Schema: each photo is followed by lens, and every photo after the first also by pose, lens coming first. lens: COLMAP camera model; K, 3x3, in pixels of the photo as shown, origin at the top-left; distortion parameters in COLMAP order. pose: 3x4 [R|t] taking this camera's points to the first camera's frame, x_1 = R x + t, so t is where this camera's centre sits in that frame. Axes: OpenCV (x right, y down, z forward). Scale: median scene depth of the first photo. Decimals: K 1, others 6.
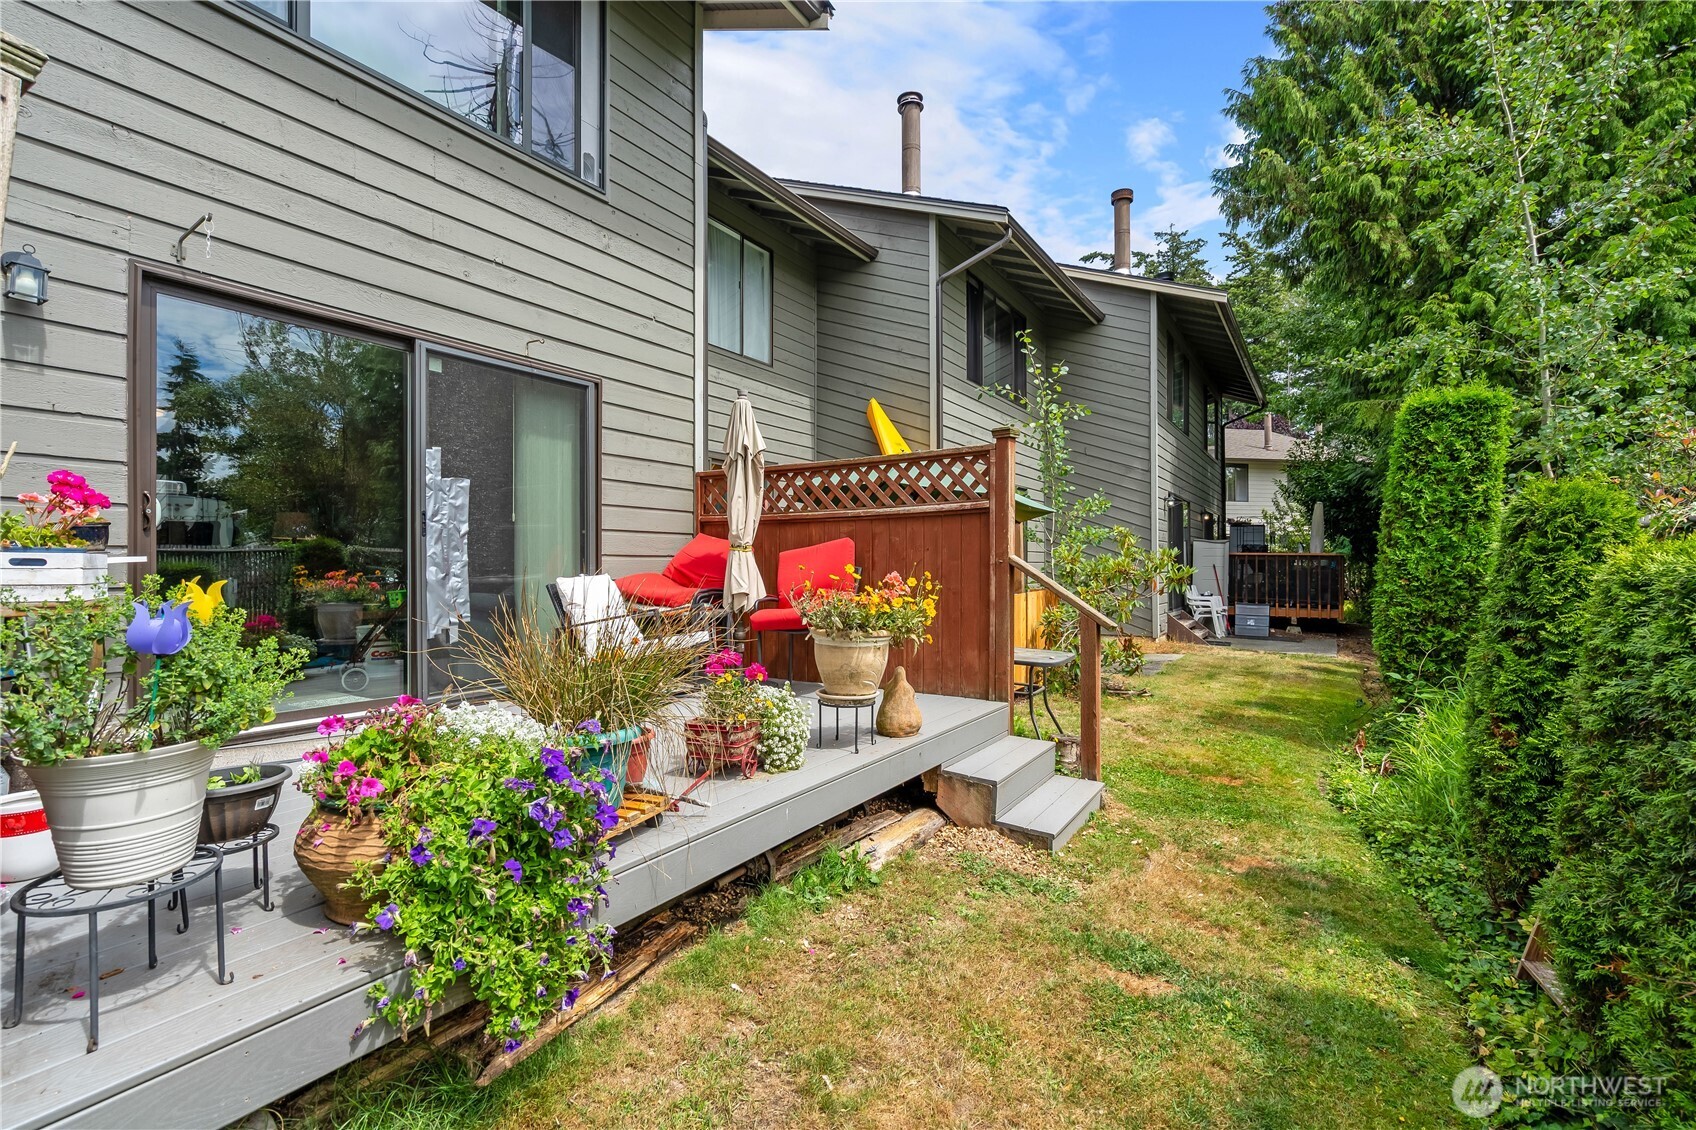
lens RADIAL K [[826.6, 0, 822.8], [0, 826.6, 559.4], [0, 0, 1]] dist [-0.014008, 0.026480]
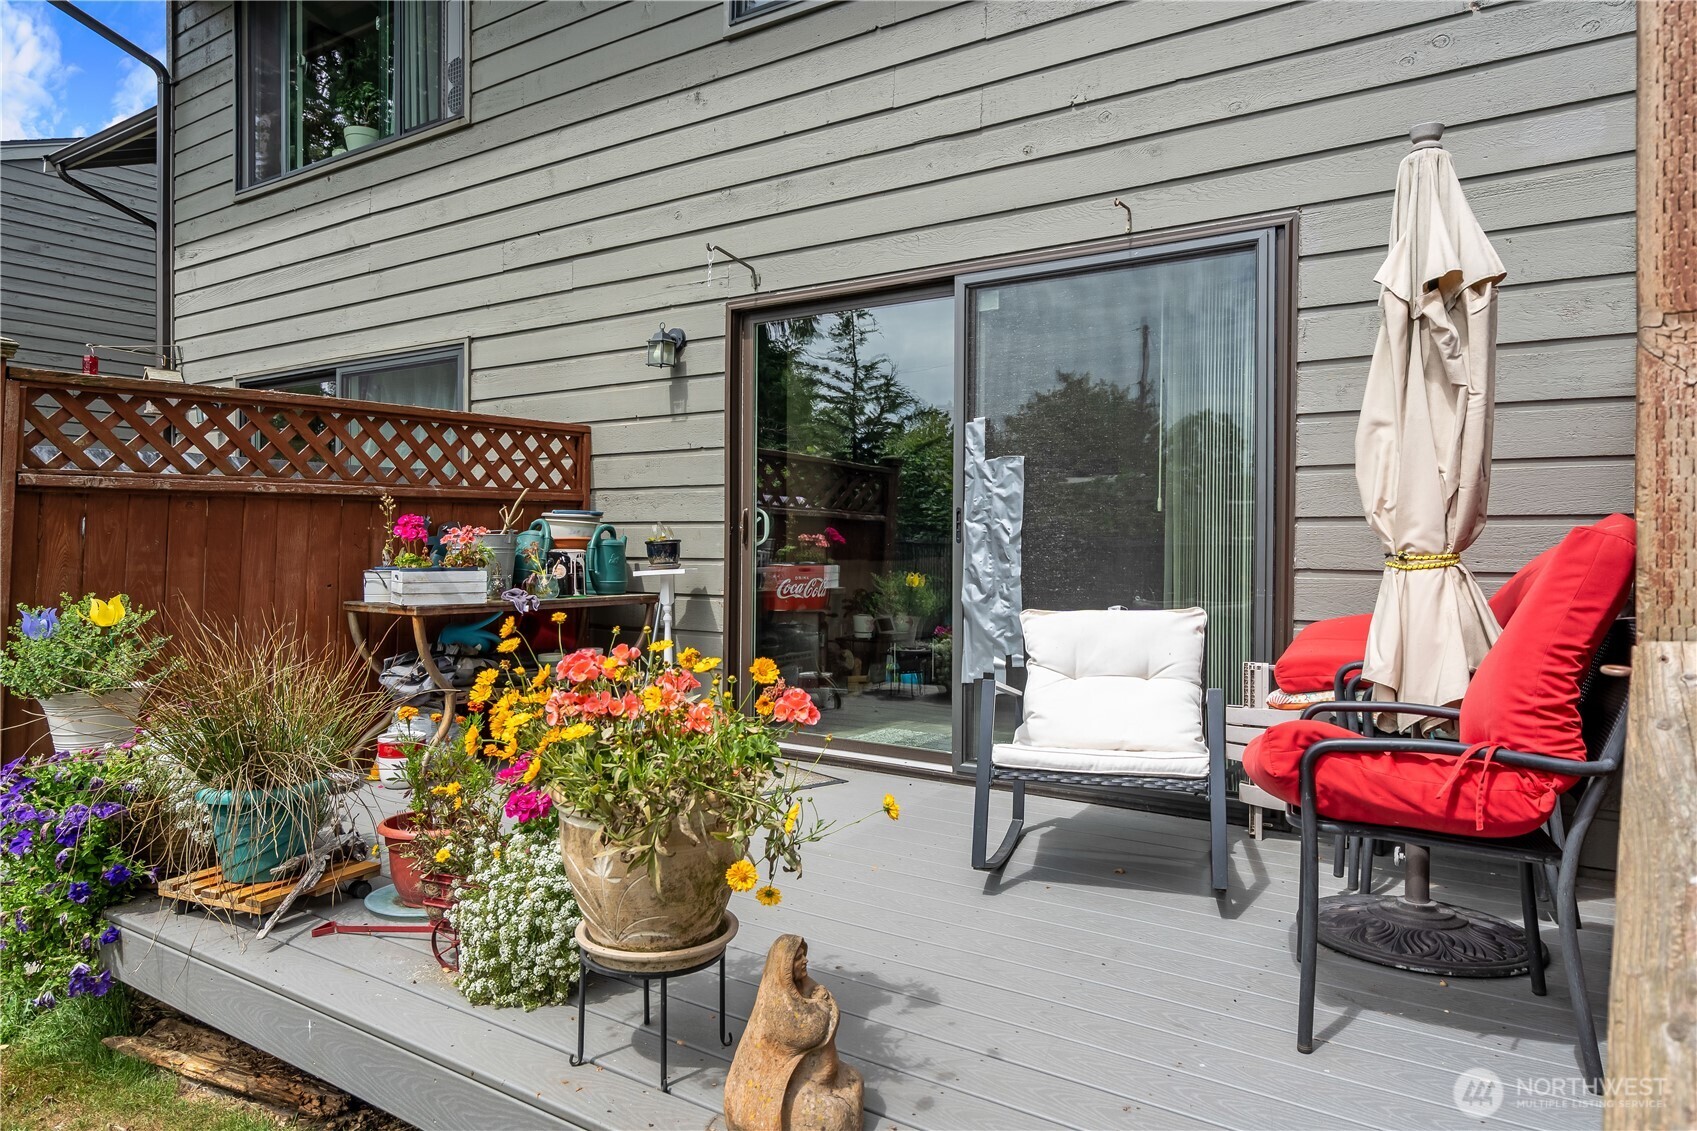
lens RADIAL K [[1088.0, 0, 848.5], [0, 1088.0, 565.5], [0, 0, 1]] dist [0.004803, 0.000839]
pose [[-0.037699, 0.019896, -0.999091, 0.469657], [0.001992, 0.999801, 0.019835, -0.025407], [0.999287, -0.001242, -0.037731, 0.893585]]
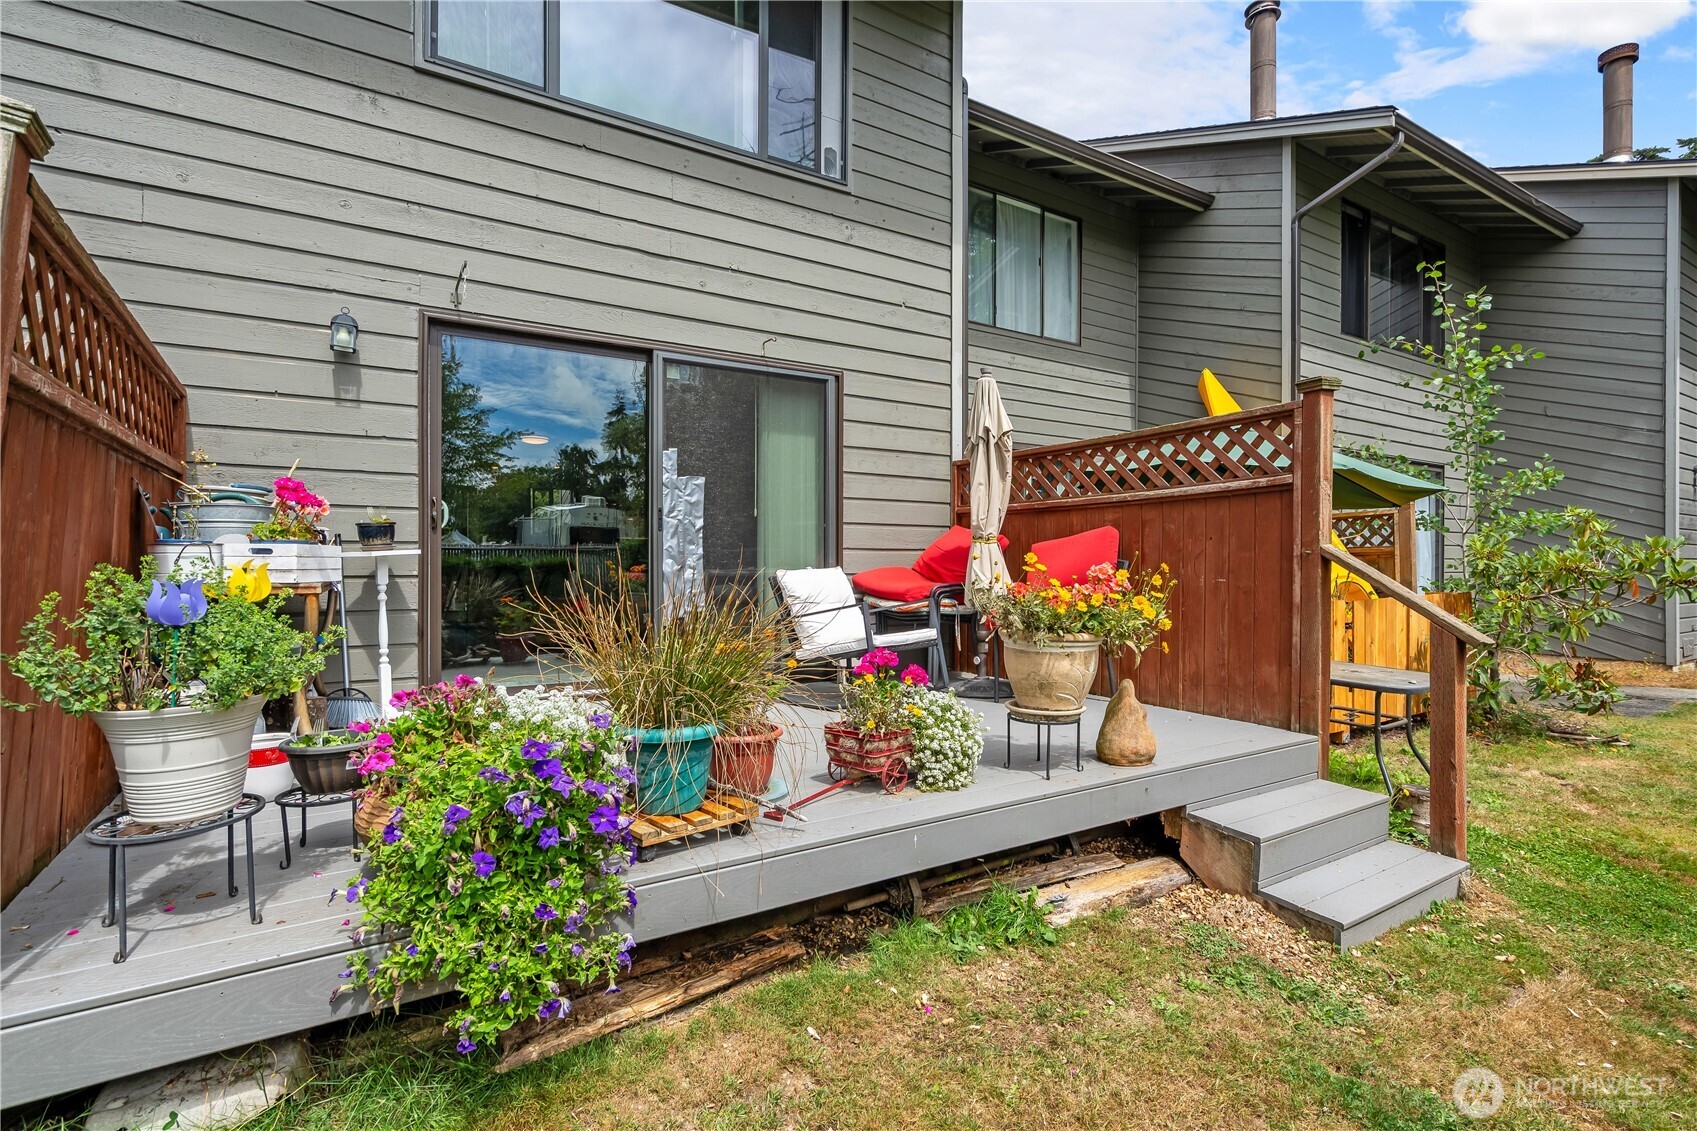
lens RADIAL K [[796.7, 0, 828.5], [0, 796.7, 565.1], [0, 0, 1]] dist [0.002036, 0.000845]
pose [[0.892039, 0.000808, -0.451957, 0.179365], [0.002243, 0.999978, 0.006215, 0.010245], [0.451953, -0.006558, 0.892018, 0.156302]]
